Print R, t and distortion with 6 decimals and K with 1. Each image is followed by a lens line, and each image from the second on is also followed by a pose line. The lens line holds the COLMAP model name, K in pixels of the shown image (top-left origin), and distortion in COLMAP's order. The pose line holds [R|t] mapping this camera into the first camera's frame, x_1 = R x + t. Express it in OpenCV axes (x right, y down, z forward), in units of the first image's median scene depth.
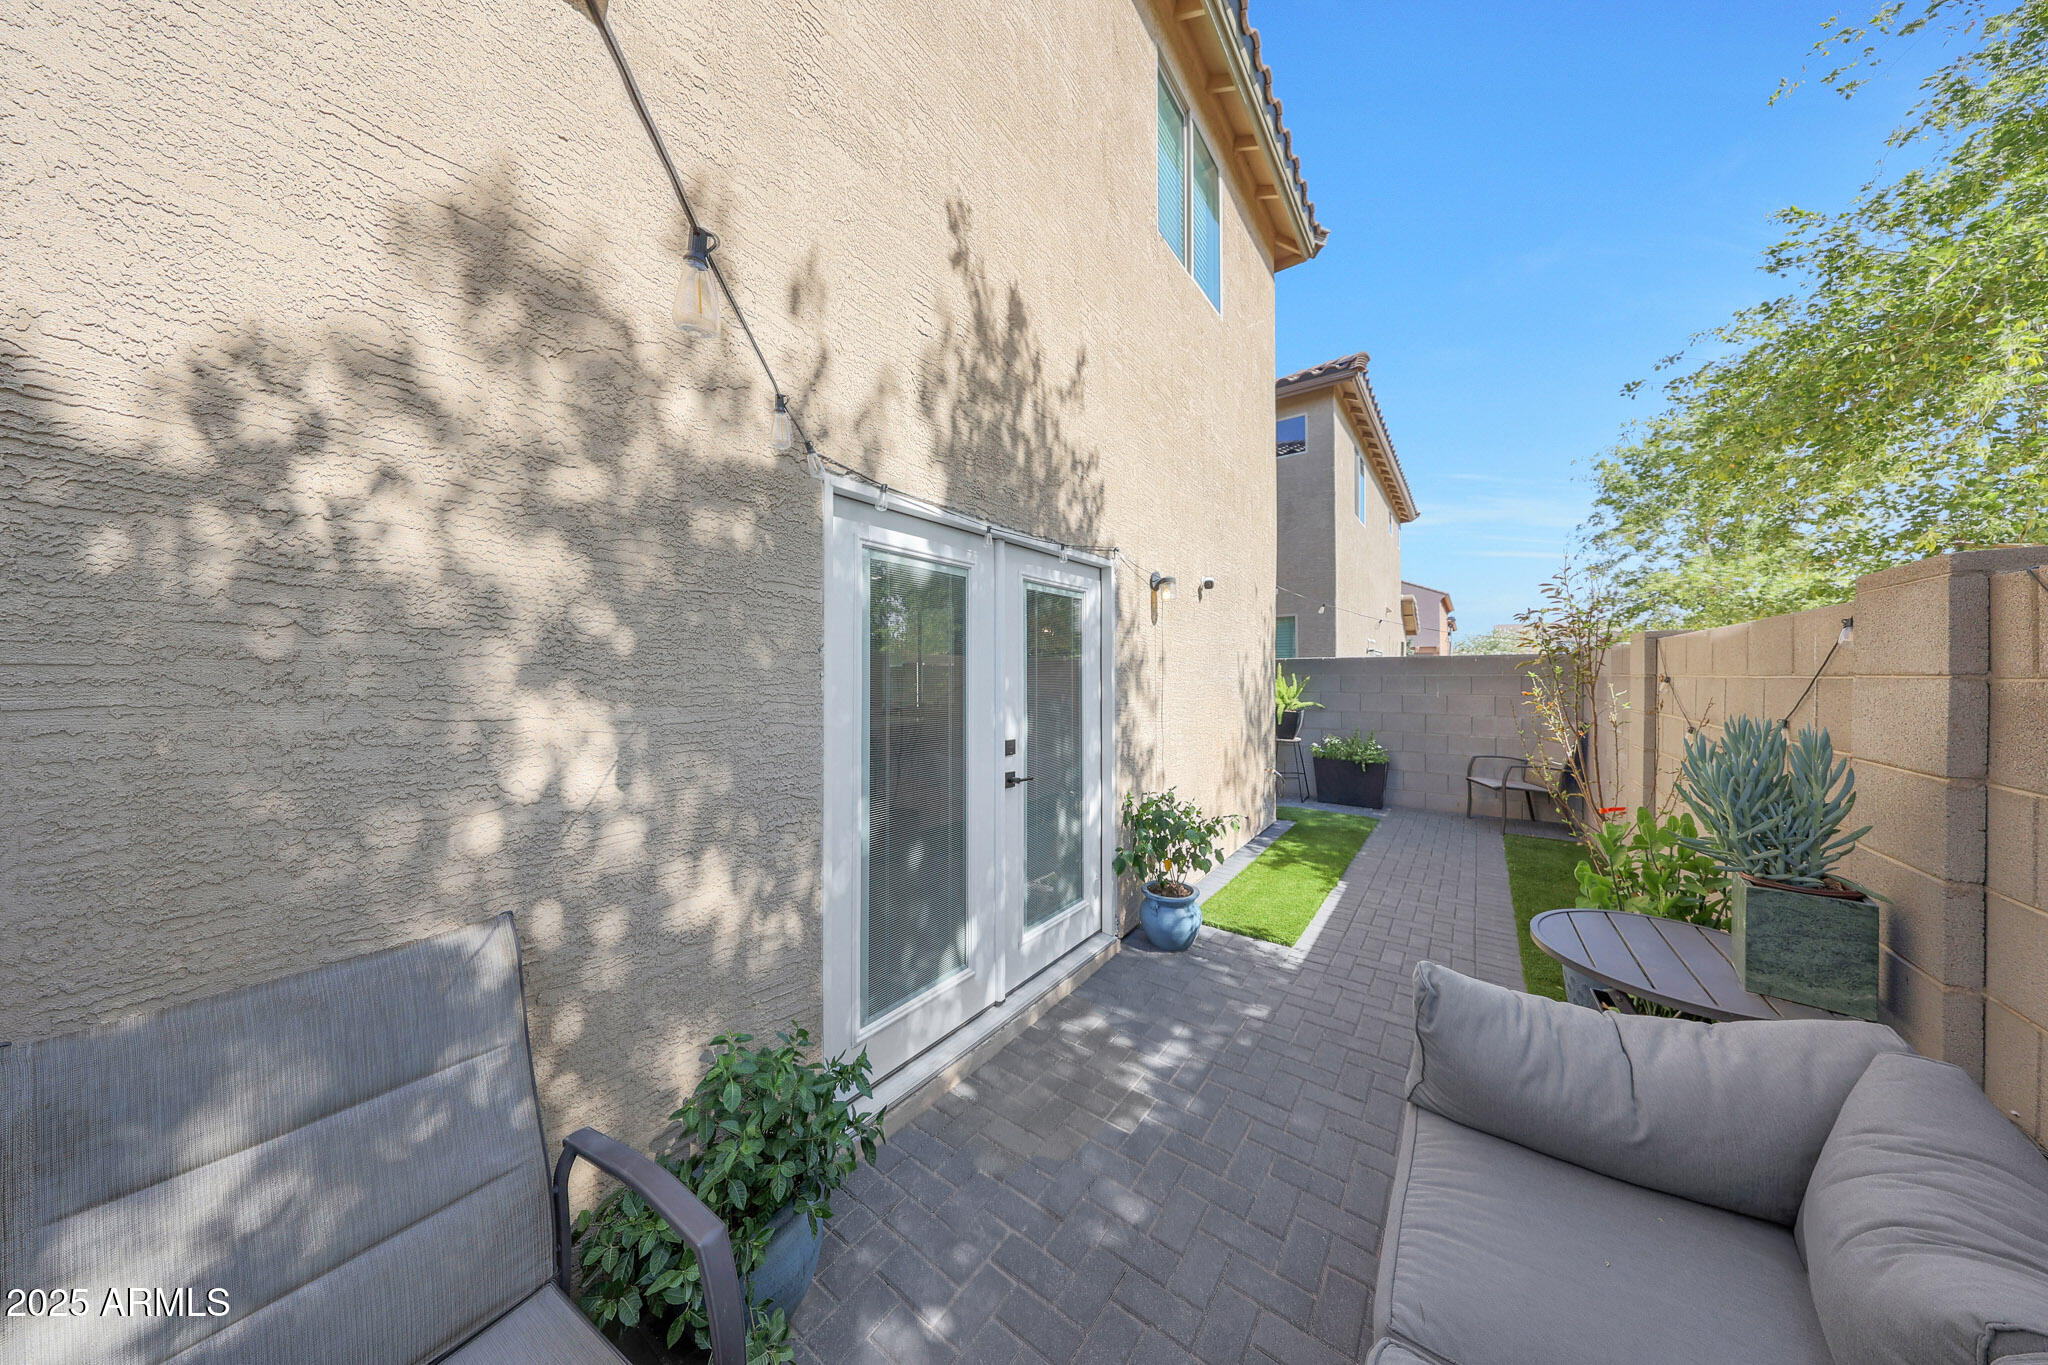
lens RADIAL K [[609.4, 0, 1022.8], [0, 609.4, 676.3], [0, 0, 1]] dist [0.000436, 0.000070]
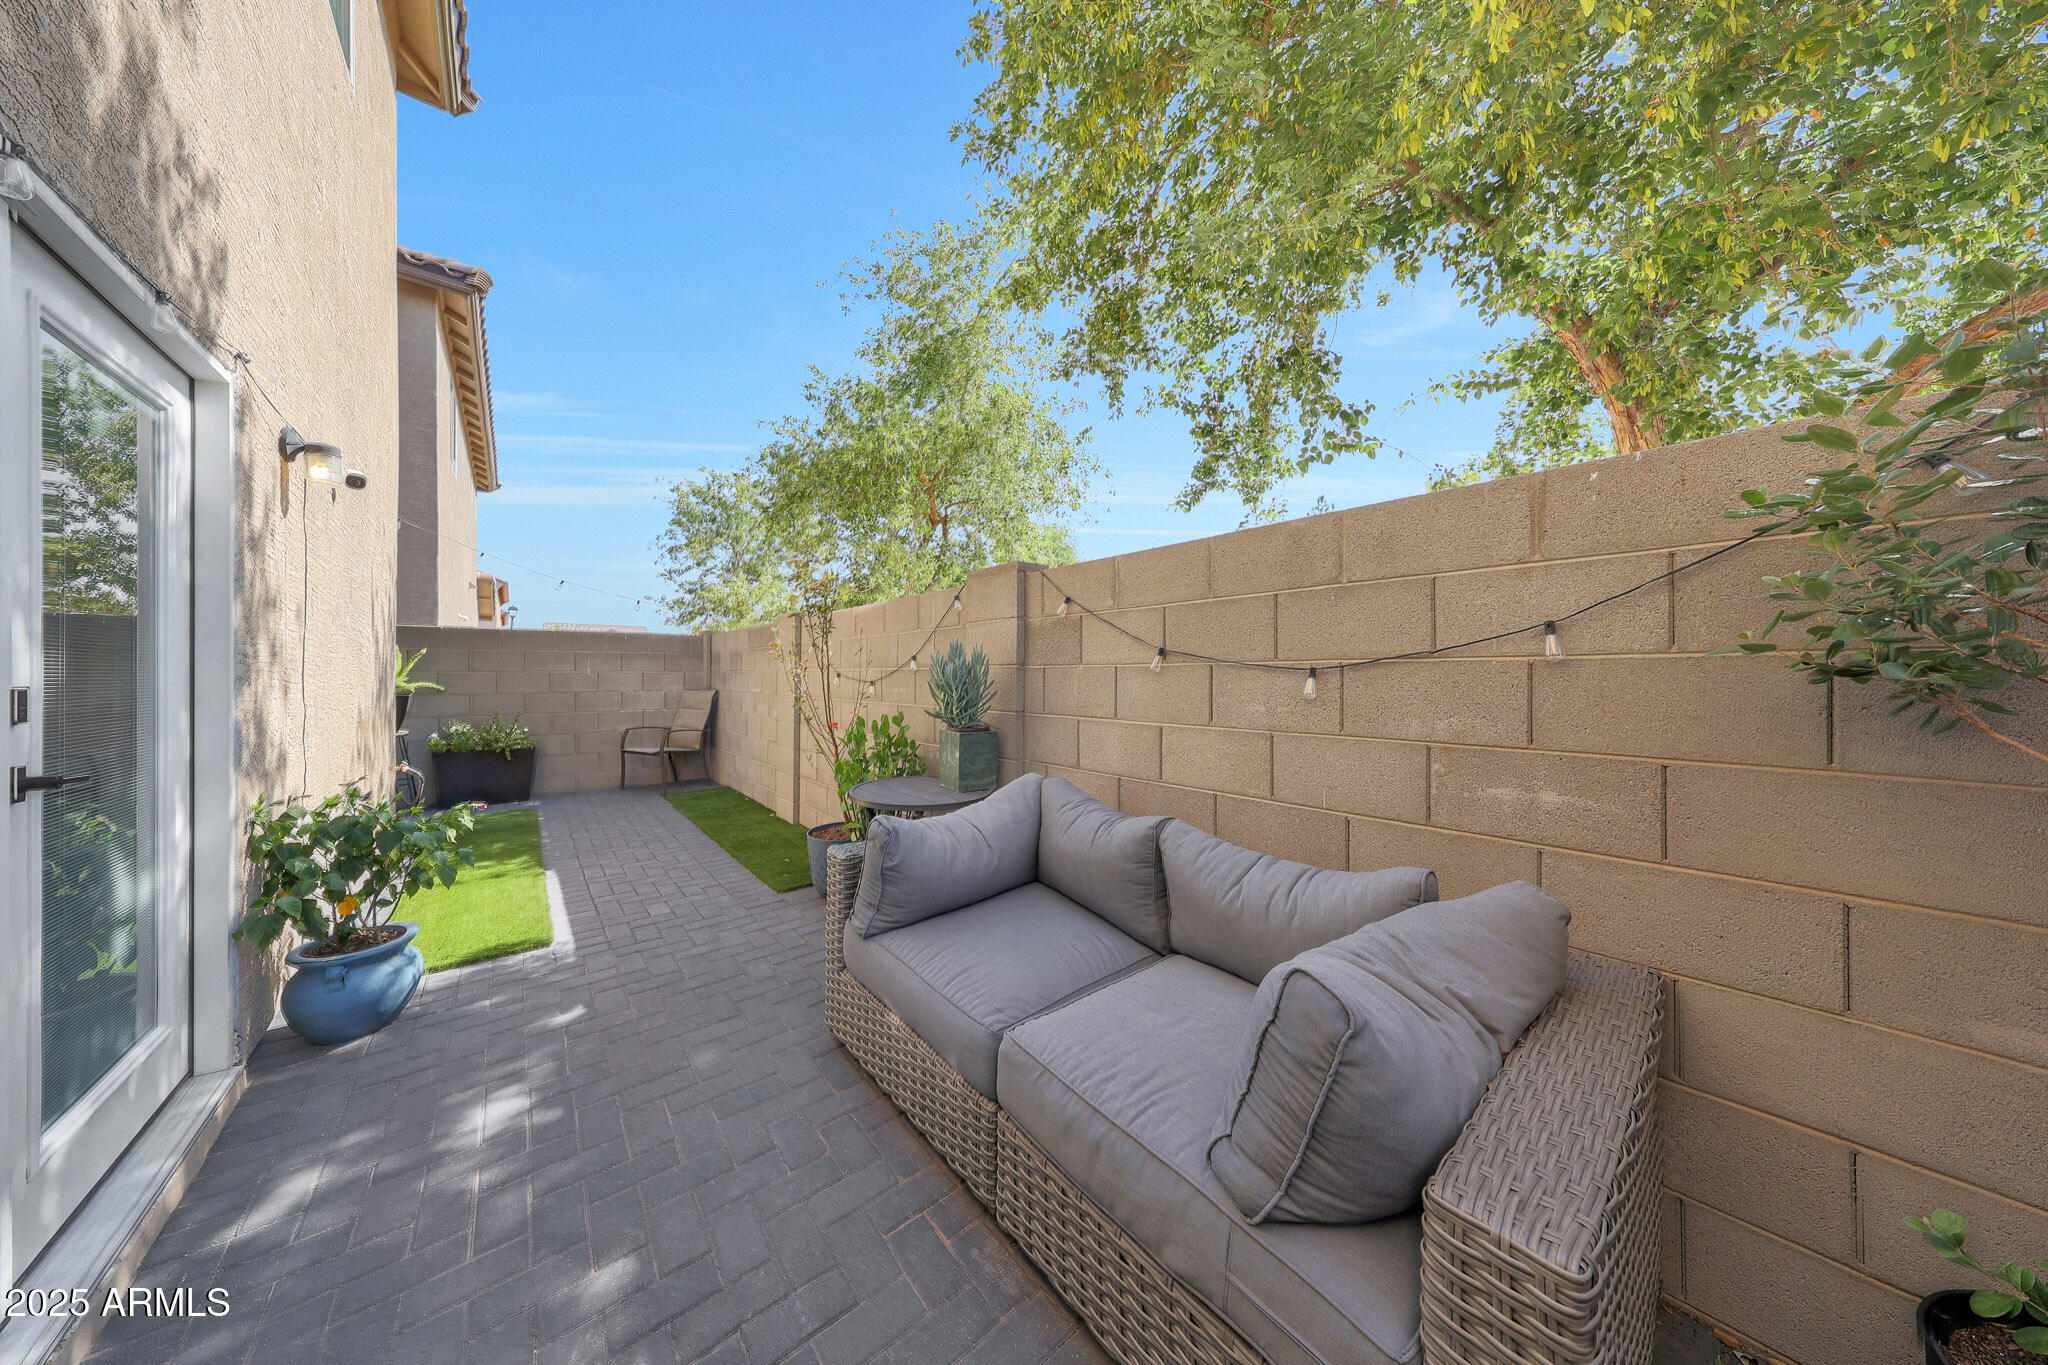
lens RADIAL K [[609.4, 0, 1022.8], [0, 609.4, 676.3], [0, 0, 1]] dist [0.000436, 0.000070]
pose [[0.241247, -0.002436, 0.970461, -0.196507], [0.001754, 0.999996, 0.002074, 0.070115], [-0.970462, 0.001202, 0.241250, 0.159280]]
